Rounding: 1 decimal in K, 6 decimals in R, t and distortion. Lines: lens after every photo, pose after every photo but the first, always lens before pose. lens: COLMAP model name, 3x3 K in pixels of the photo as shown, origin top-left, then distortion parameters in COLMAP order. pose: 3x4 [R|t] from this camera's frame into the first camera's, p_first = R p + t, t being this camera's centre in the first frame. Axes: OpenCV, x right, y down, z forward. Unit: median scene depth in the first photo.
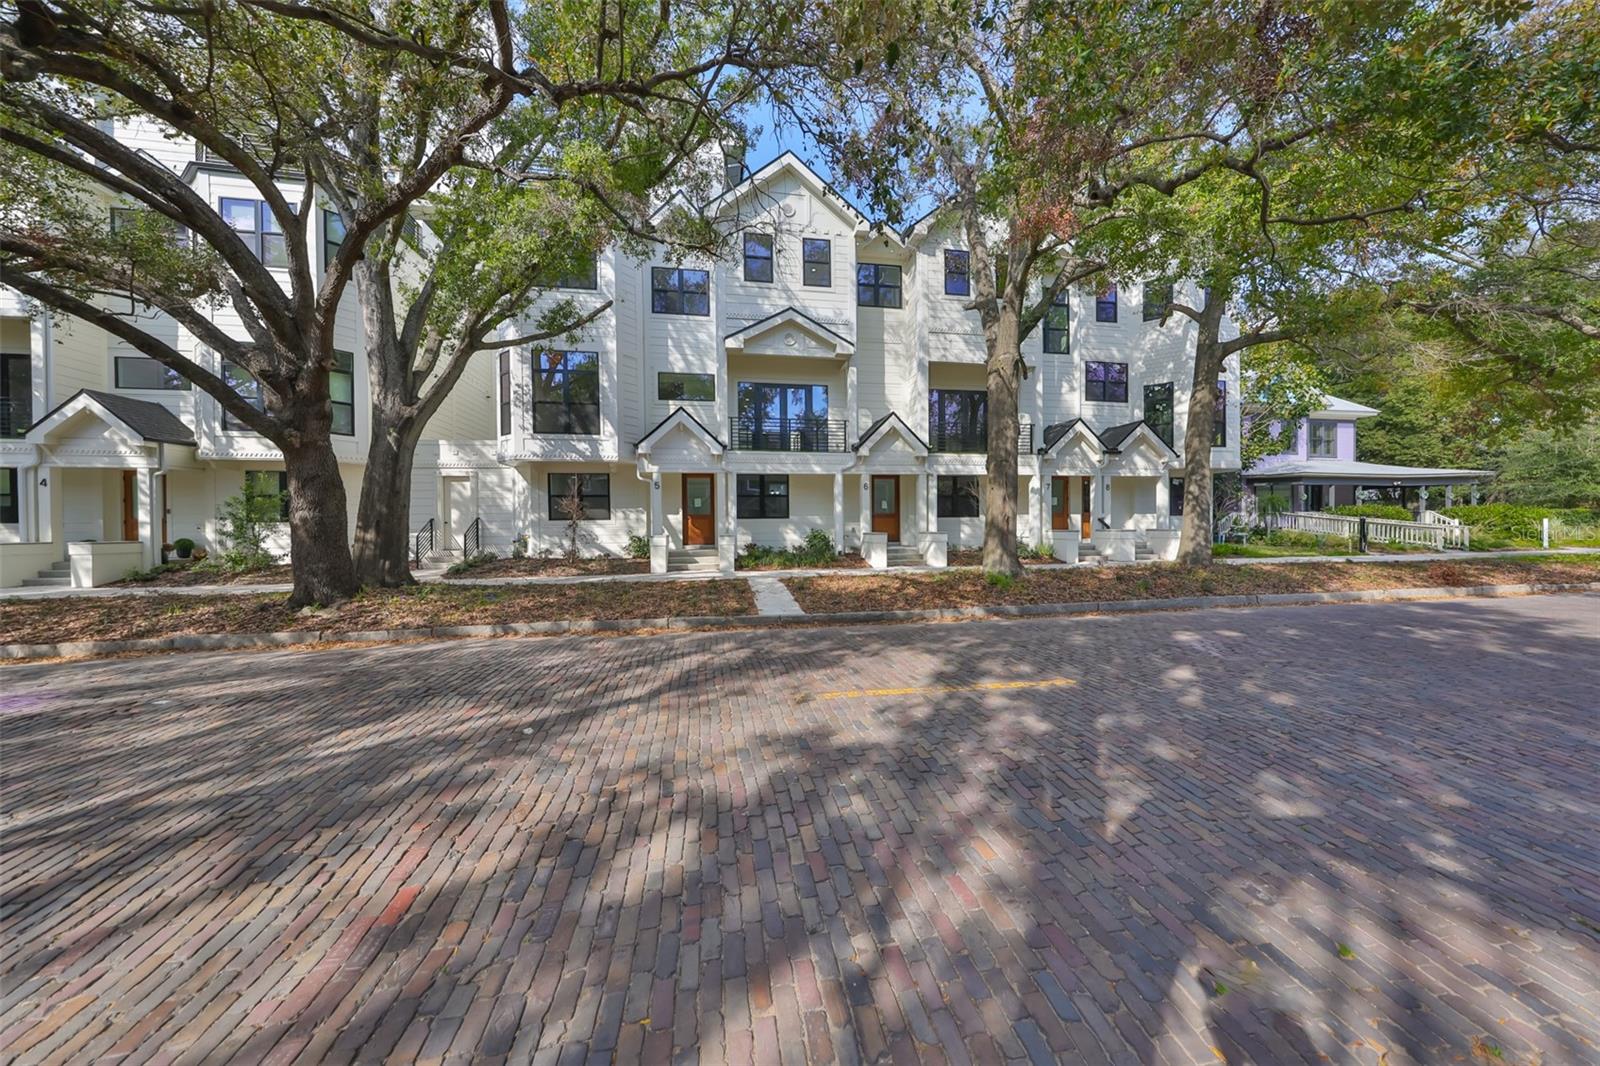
lens RADIAL K [[501.7, 0, 803.1], [0, 501.7, 529.9], [0, 0, 1]] dist [0.000908, 0.000084]
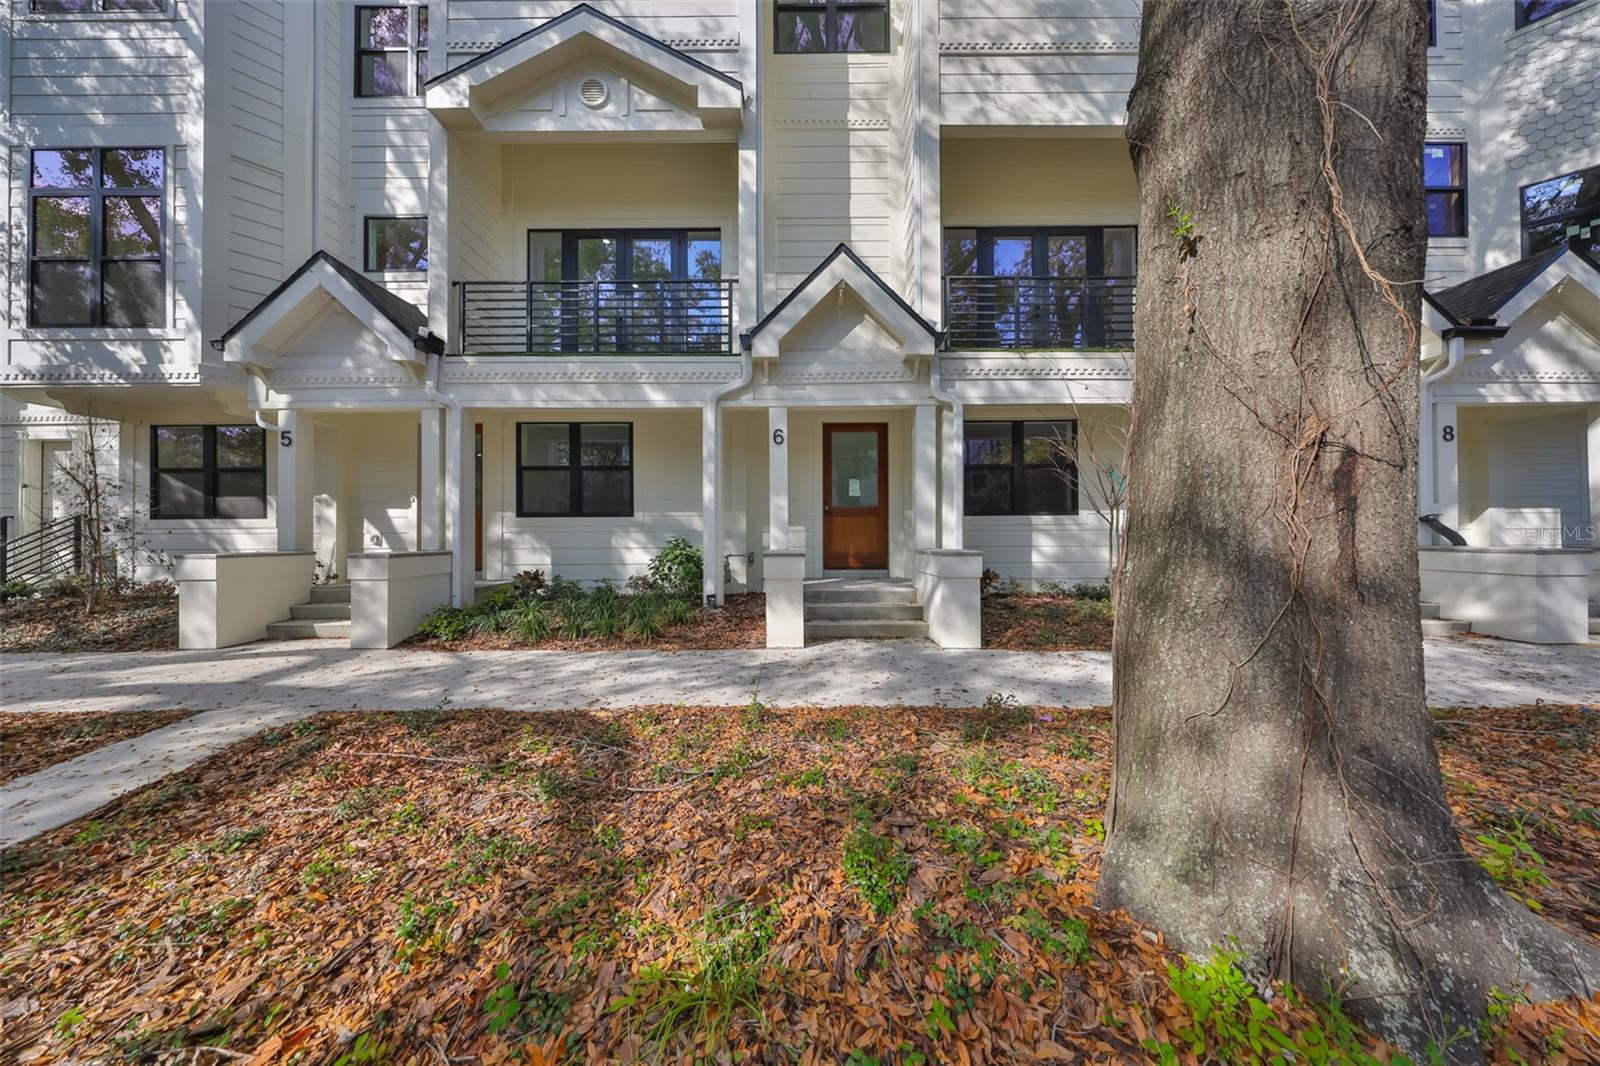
lens RADIAL K [[492.9, 0, 800.0], [0, 492.9, 533.0], [0, 0, 1]] dist [-0.013149, 0.000070]
pose [[0.985363, 0.006621, -0.170339, 0.210183], [-0.009278, 0.999847, -0.014805, -0.003022], [0.170215, 0.016168, 0.985274, 0.605671]]
